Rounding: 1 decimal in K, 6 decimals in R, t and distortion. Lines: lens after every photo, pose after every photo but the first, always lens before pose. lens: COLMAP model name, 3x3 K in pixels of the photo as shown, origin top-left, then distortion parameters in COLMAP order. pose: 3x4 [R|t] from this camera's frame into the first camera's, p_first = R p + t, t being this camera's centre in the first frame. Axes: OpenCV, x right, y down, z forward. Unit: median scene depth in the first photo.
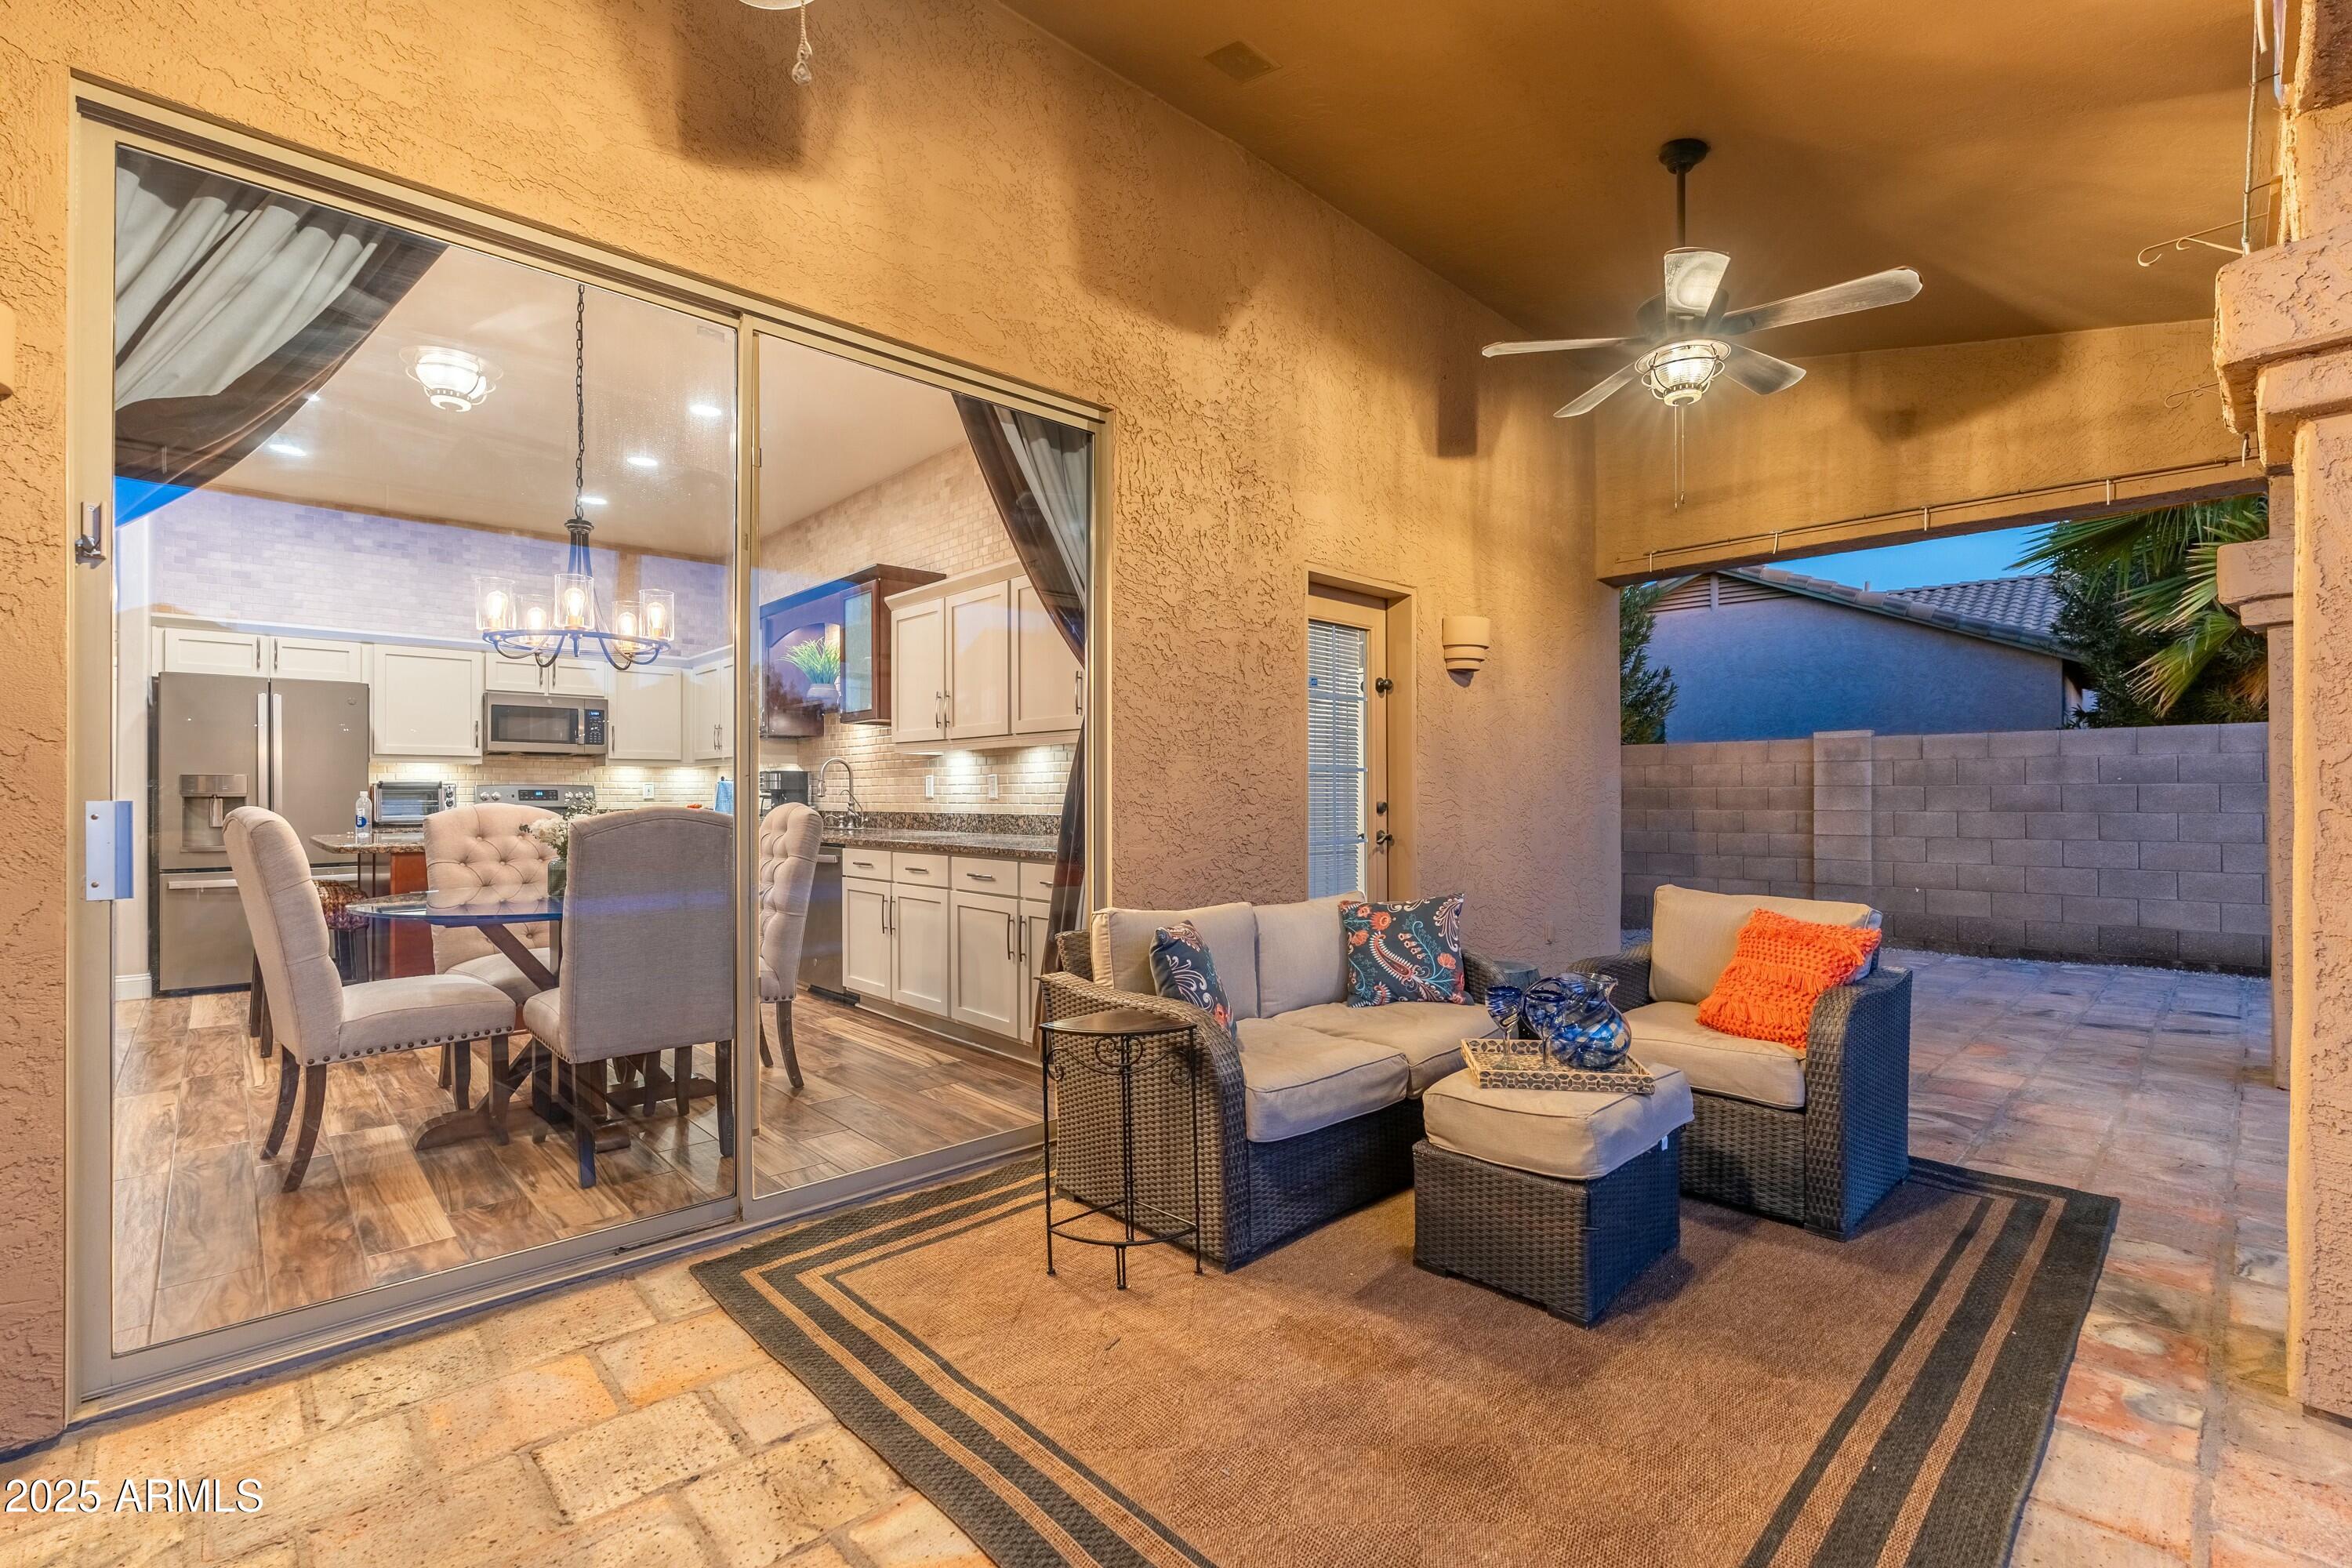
lens RADIAL K [[1077.4, 0, 1141.5], [0, 1077.4, 799.8], [0, 0, 1]] dist [-0.003059, -0.000339]
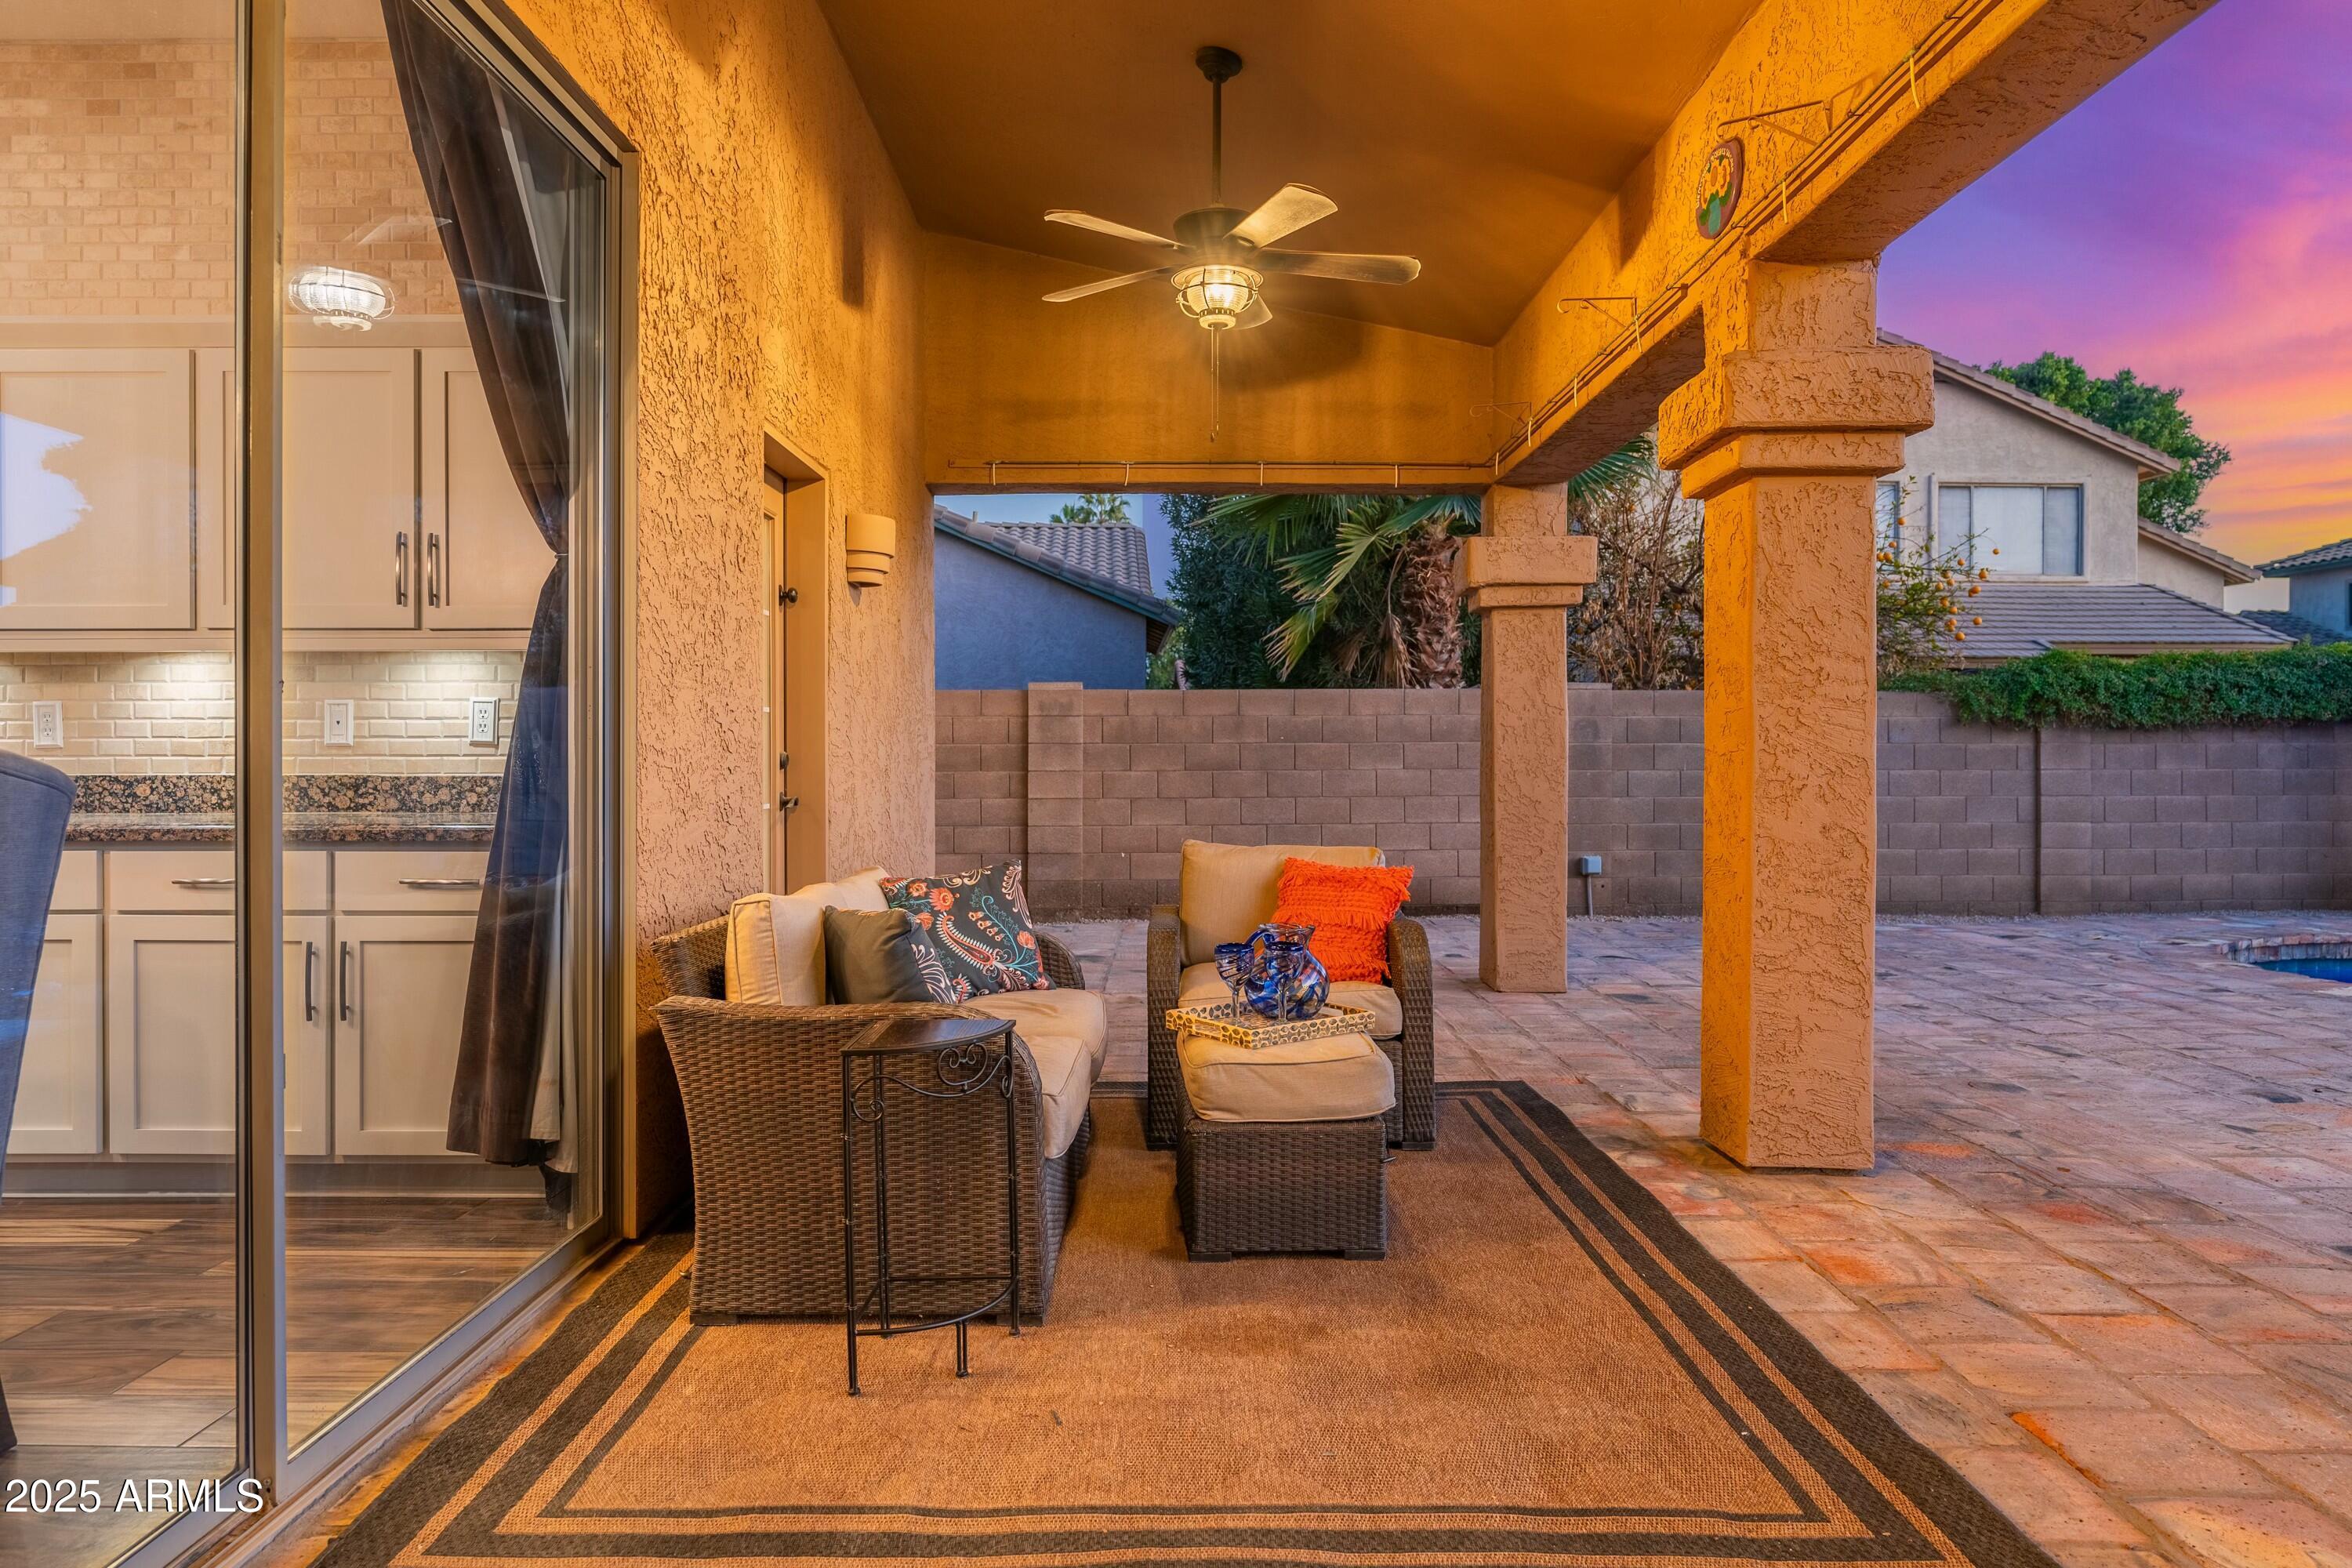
lens RADIAL K [[1597.4, 0, 1176.0], [0, 1597.4, 784.0], [0, 0, 1]] dist [0.027032, -0.075352]
pose [[0.648798, -0.009015, 0.760908, -0.522556], [0.003648, 0.999955, 0.008737, 0.017008], [-0.760952, -0.002893, 0.648801, 0.101899]]
